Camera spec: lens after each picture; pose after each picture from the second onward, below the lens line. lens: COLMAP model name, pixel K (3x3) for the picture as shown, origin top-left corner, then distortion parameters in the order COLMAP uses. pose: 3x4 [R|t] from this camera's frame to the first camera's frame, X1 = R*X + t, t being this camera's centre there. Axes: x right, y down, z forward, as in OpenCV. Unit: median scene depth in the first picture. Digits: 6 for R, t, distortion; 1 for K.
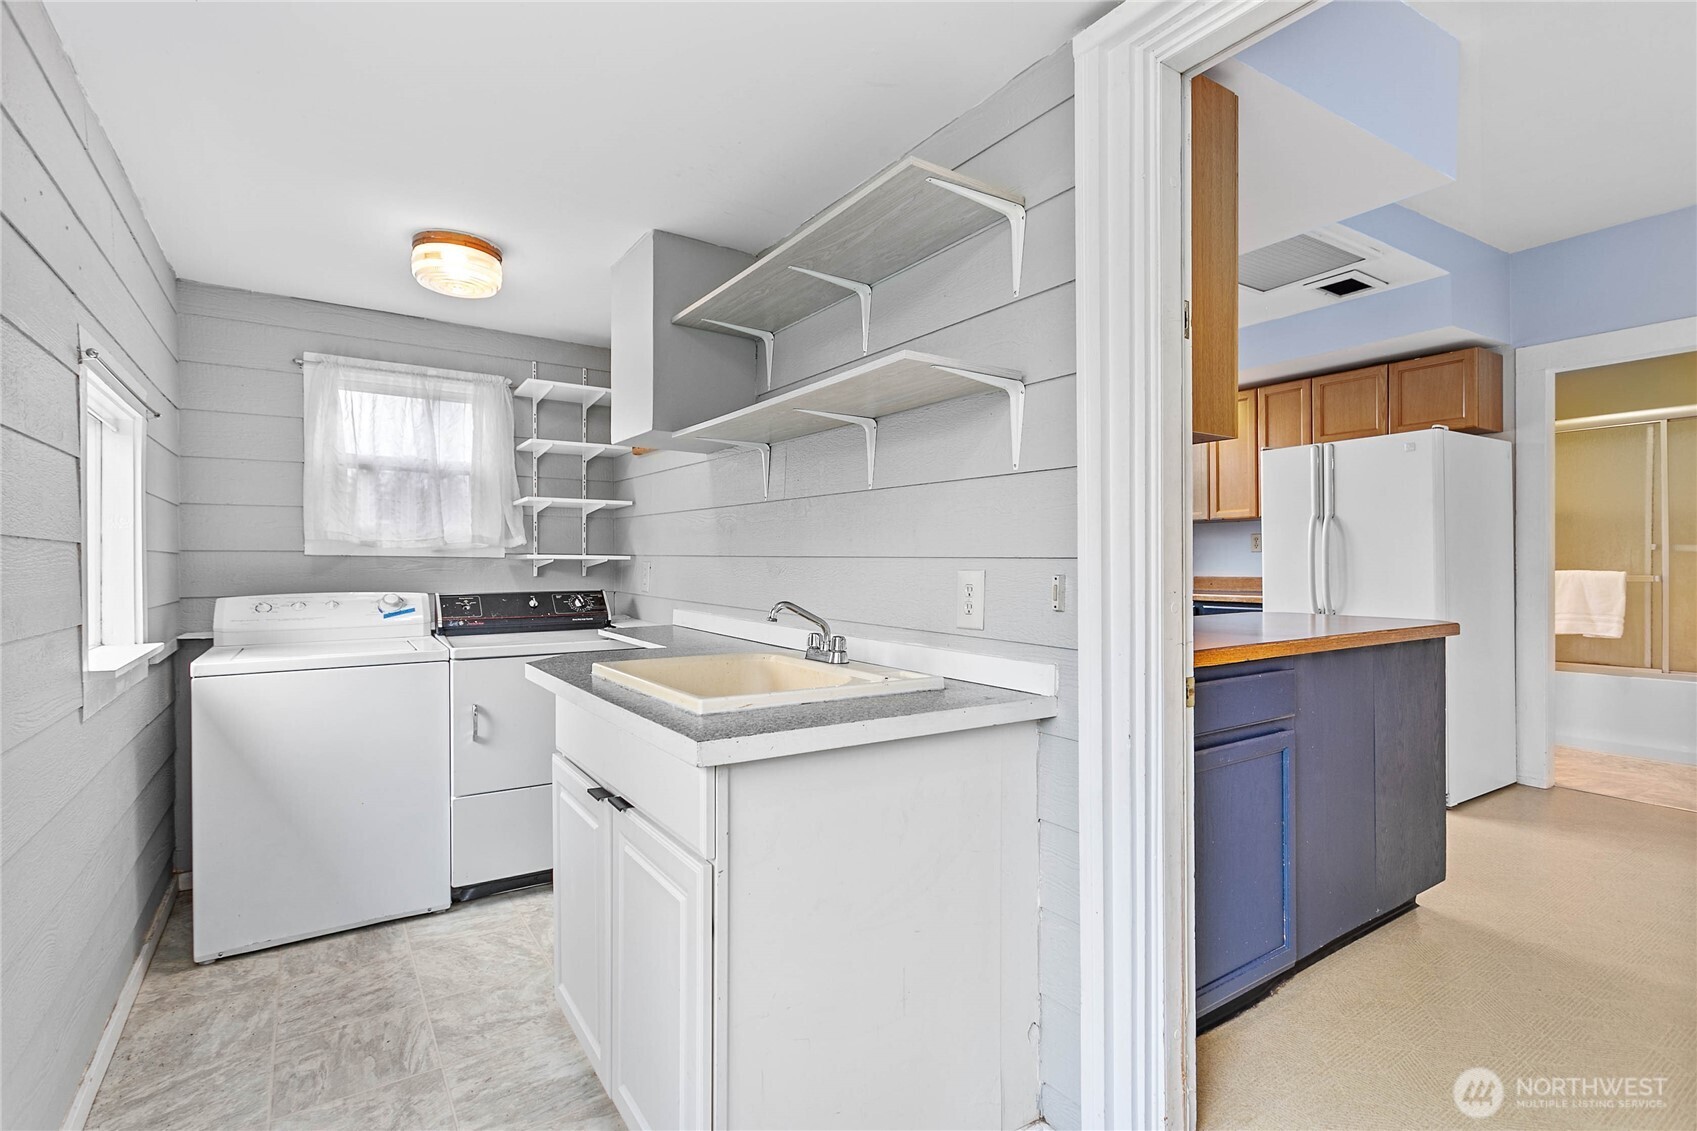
lens RADIAL K [[807.8, 0, 842.2], [0, 807.8, 562.3], [0, 0, 1]] dist [0.005837, -0.001080]
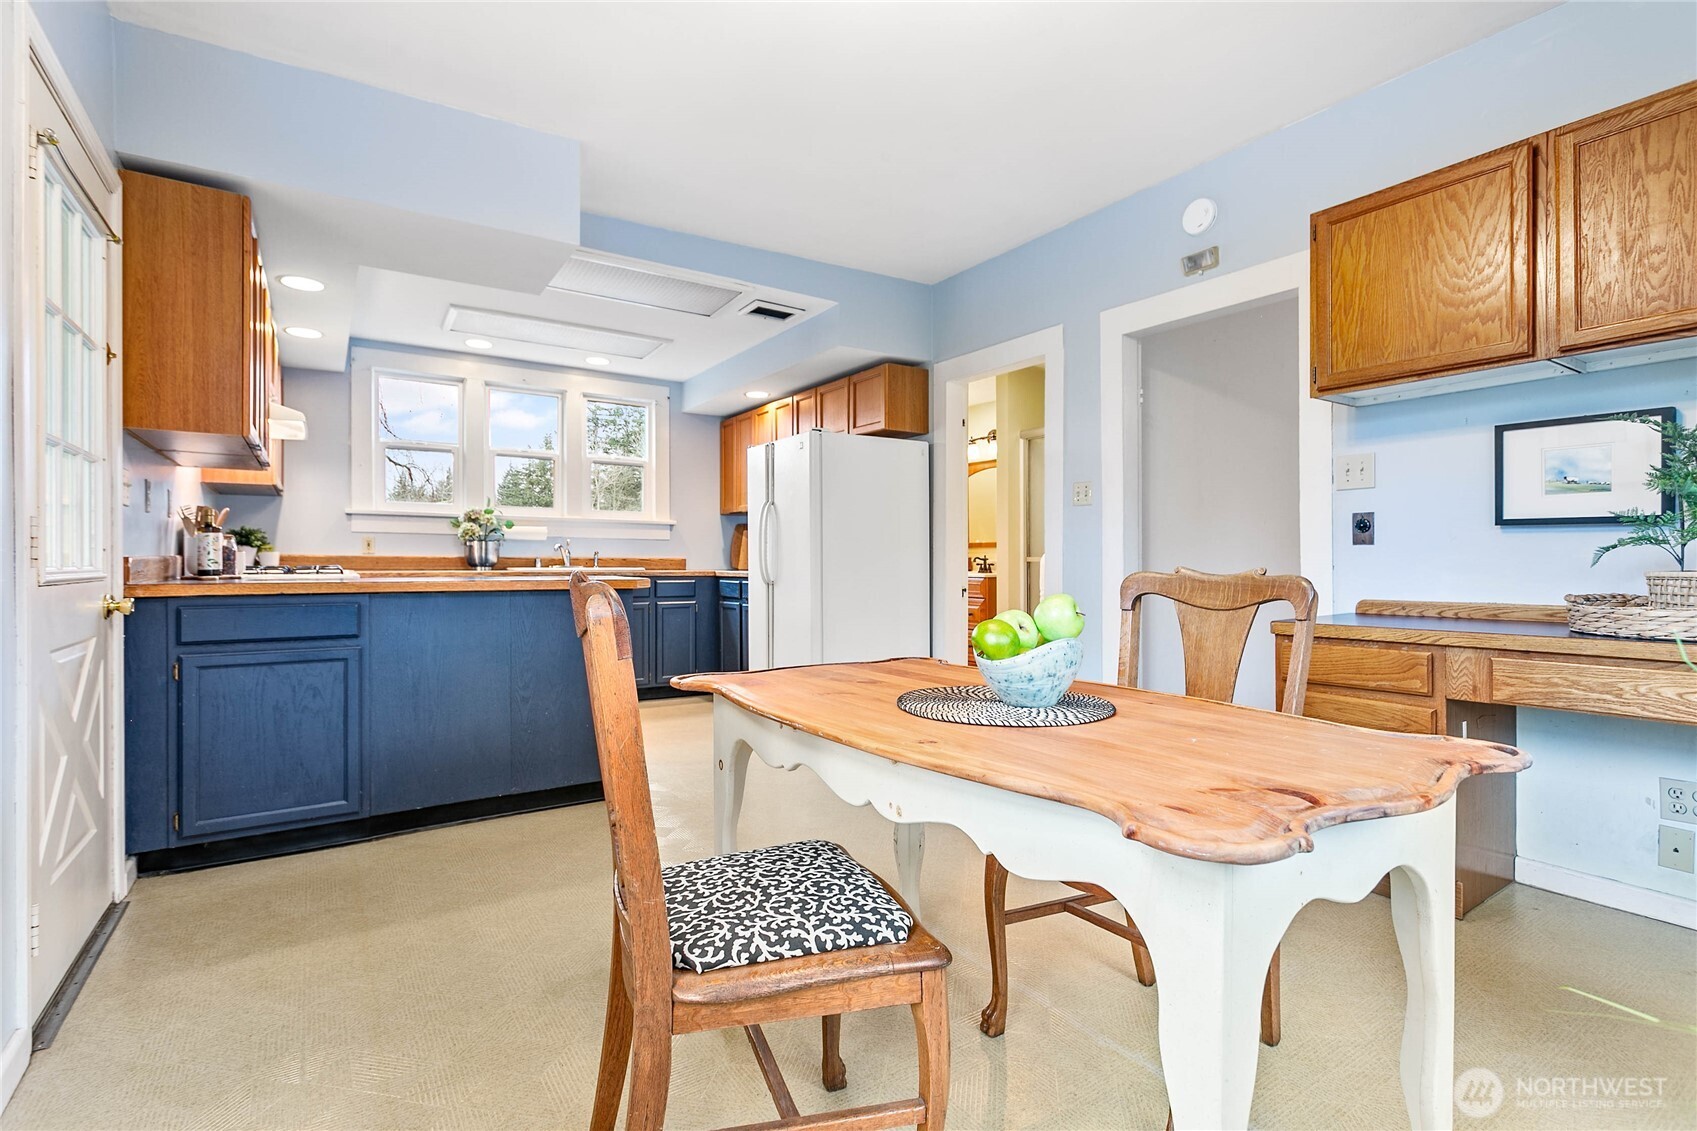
lens RADIAL K [[807.8, 0, 846.4], [0, 807.8, 564.3], [0, 0, 1]] dist [0.005837, -0.001080]
pose [[0.999977, 0.001974, 0.006516, 0.623911], [-0.001989, 0.999996, 0.002162, 0.027208], [-0.006512, -0.002175, 0.999976, -0.176697]]
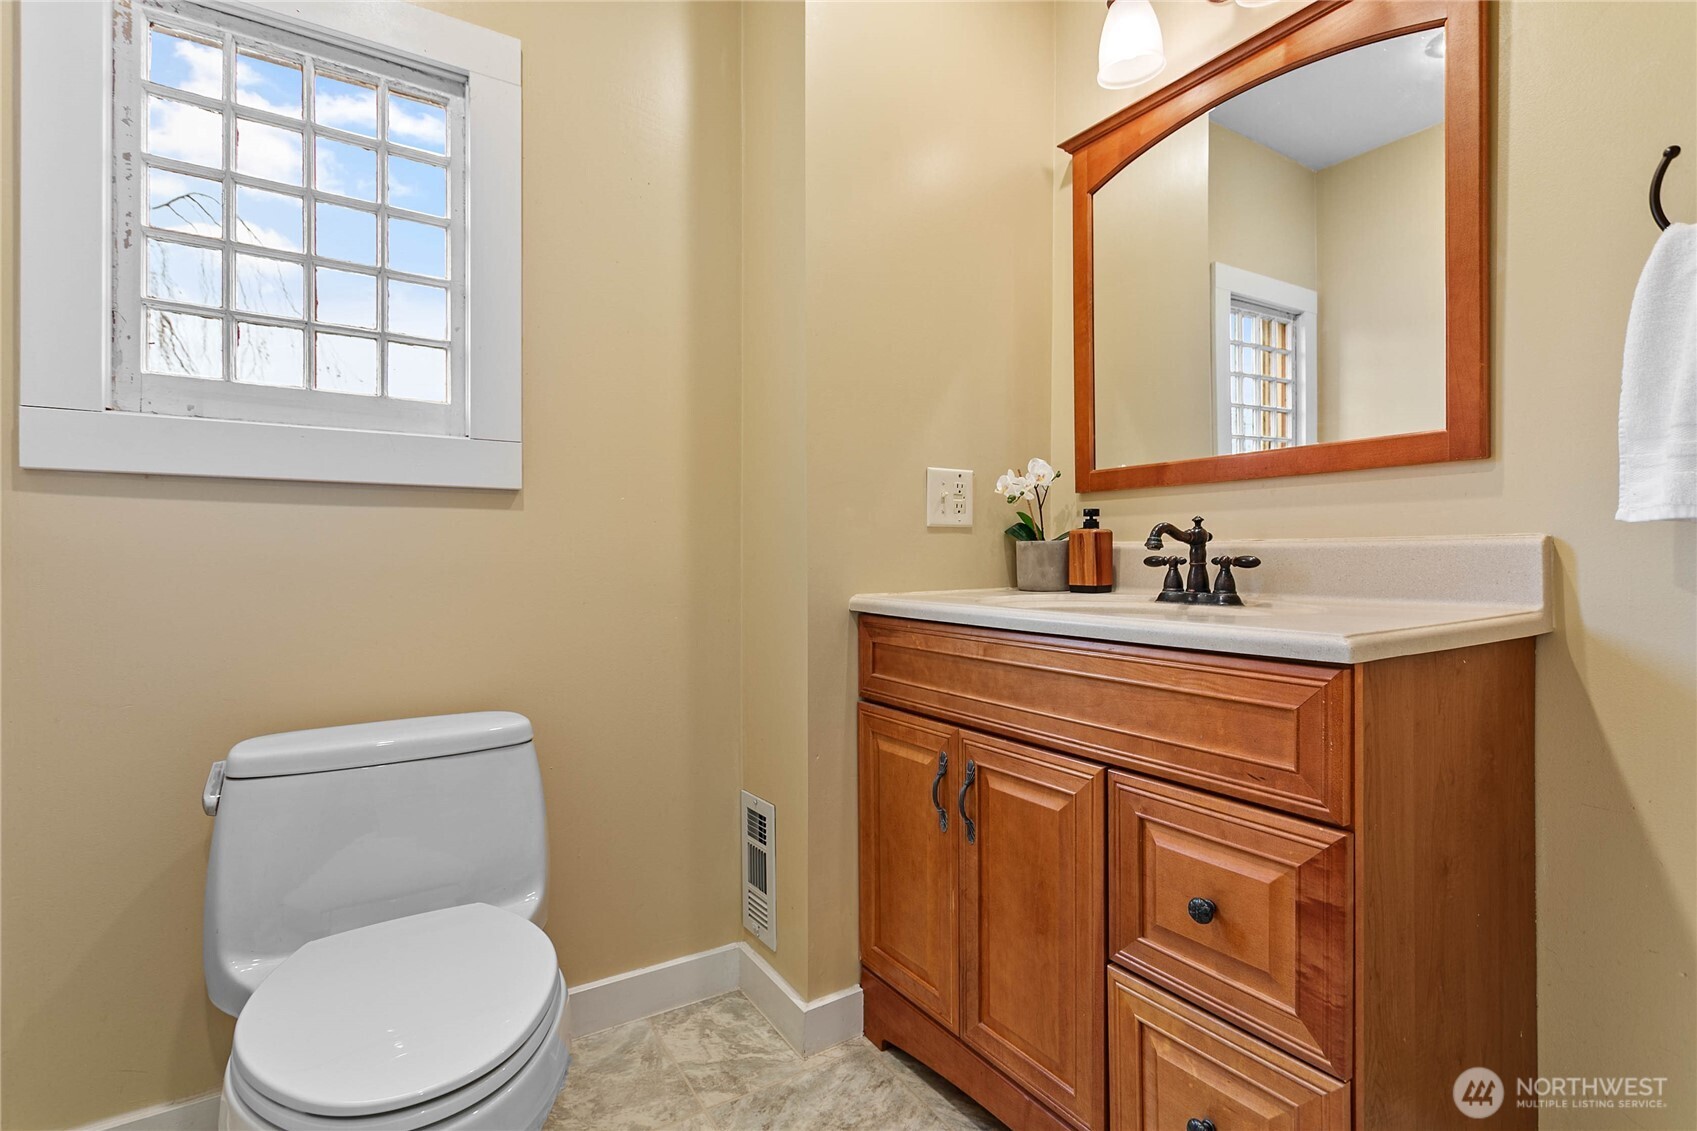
lens RADIAL K [[807.8, 0, 848.5], [0, 807.8, 563.6], [0, 0, 1]] dist [0.005837, -0.001080]
pose [[0.999963, -0.000598, -0.008608, 0.772494], [0.000639, 0.999989, 0.004730, 0.029483], [0.008605, -0.004735, 0.999952, 1.109863]]
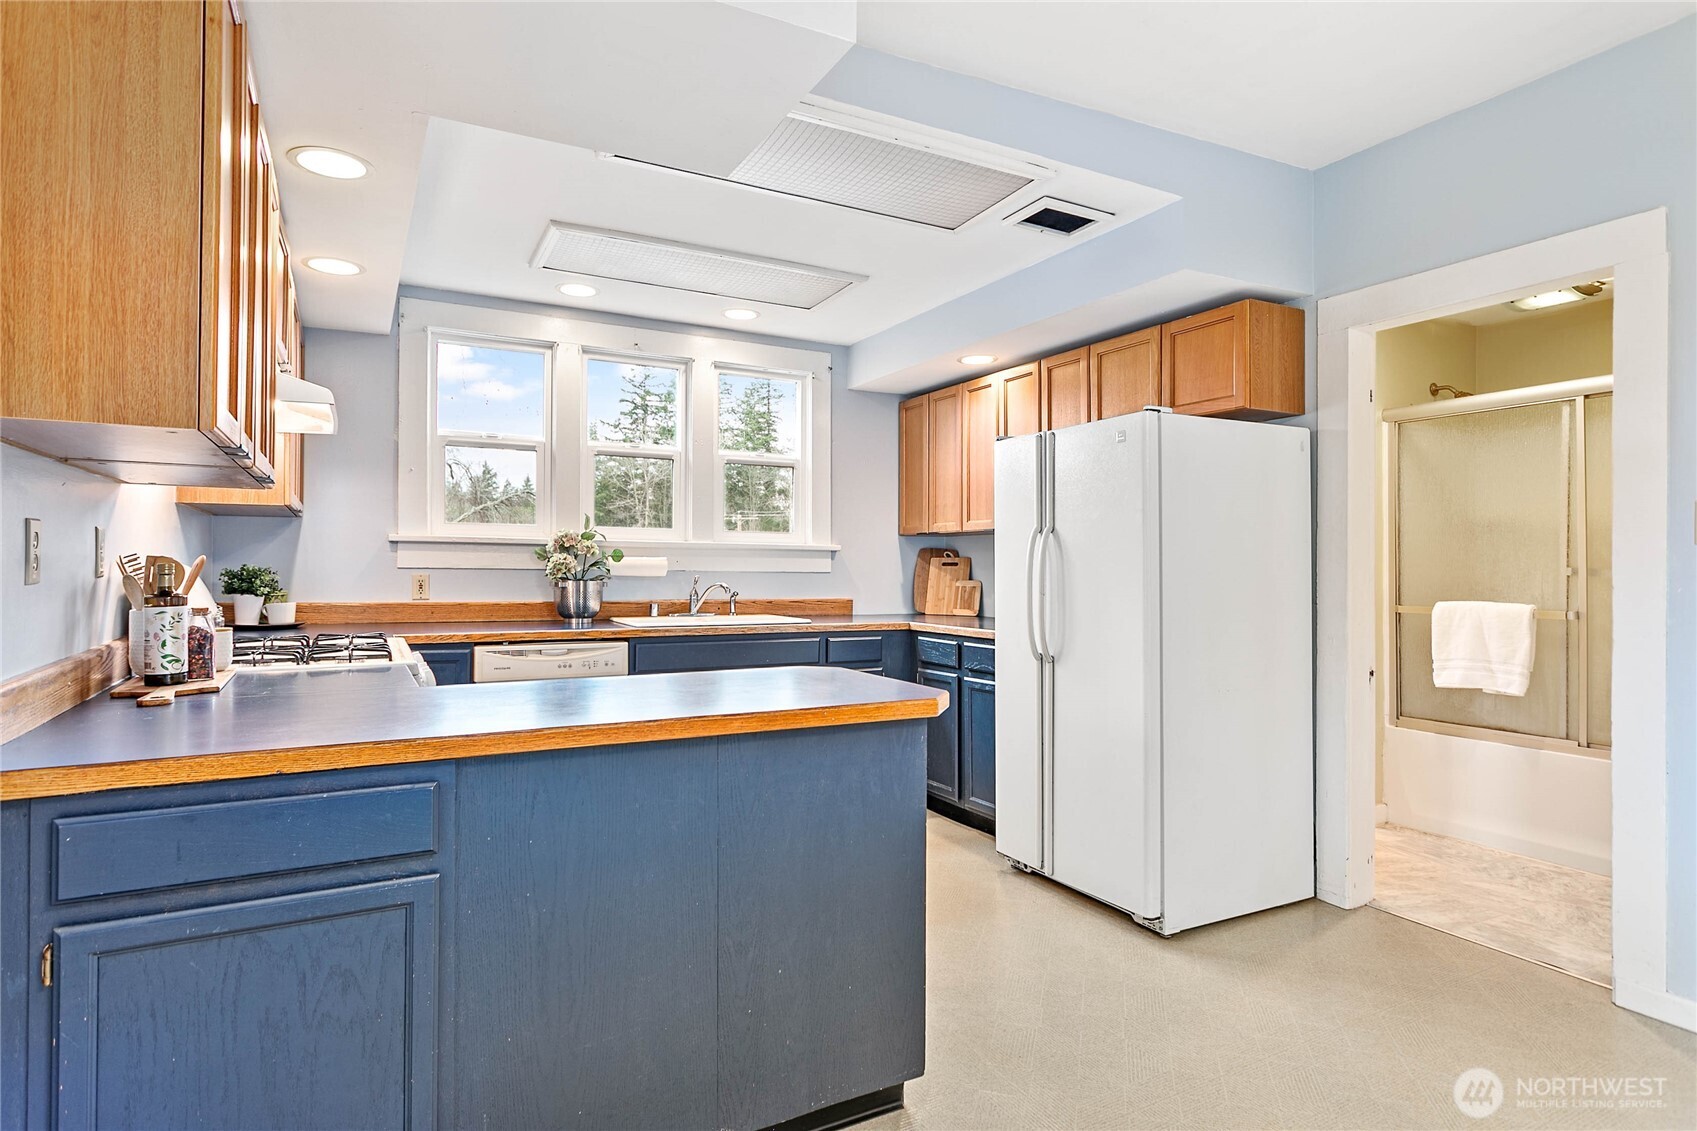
lens RADIAL K [[921.6, 0, 842.4], [0, 921.6, 557.3], [0, 0, 1]] dist [0.001955, 0.003610]
pose [[0.996875, 0.004985, -0.078844, 0.424197], [-0.005771, 0.999936, -0.009745, -0.020099], [0.078790, 0.010169, 0.996839, 0.127972]]
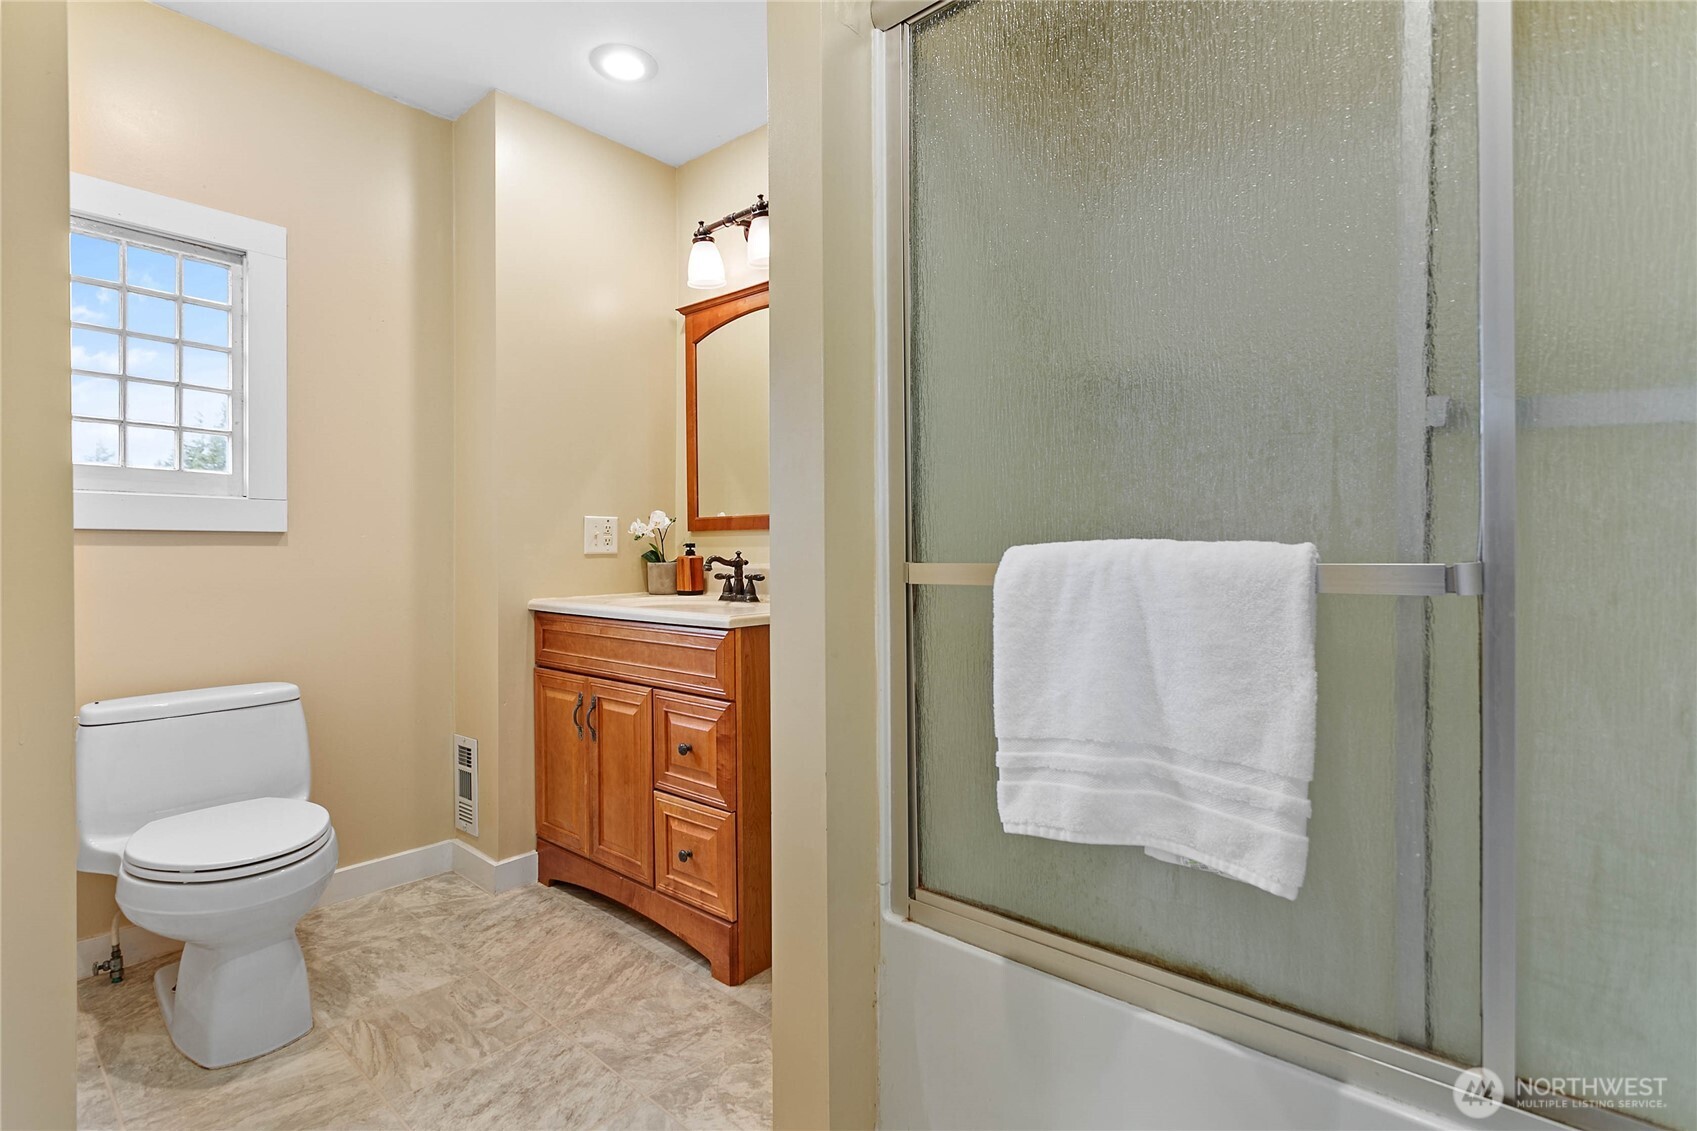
lens RADIAL K [[807.8, 0, 845.9], [0, 807.8, 554.2], [0, 0, 1]] dist [0.005837, -0.001080]
pose [[0.960871, -0.002513, 0.276984, 0.826569], [0.002641, 0.999997, -0.000088, 0.014376], [-0.276983, 0.000816, 0.960875, 0.868337]]
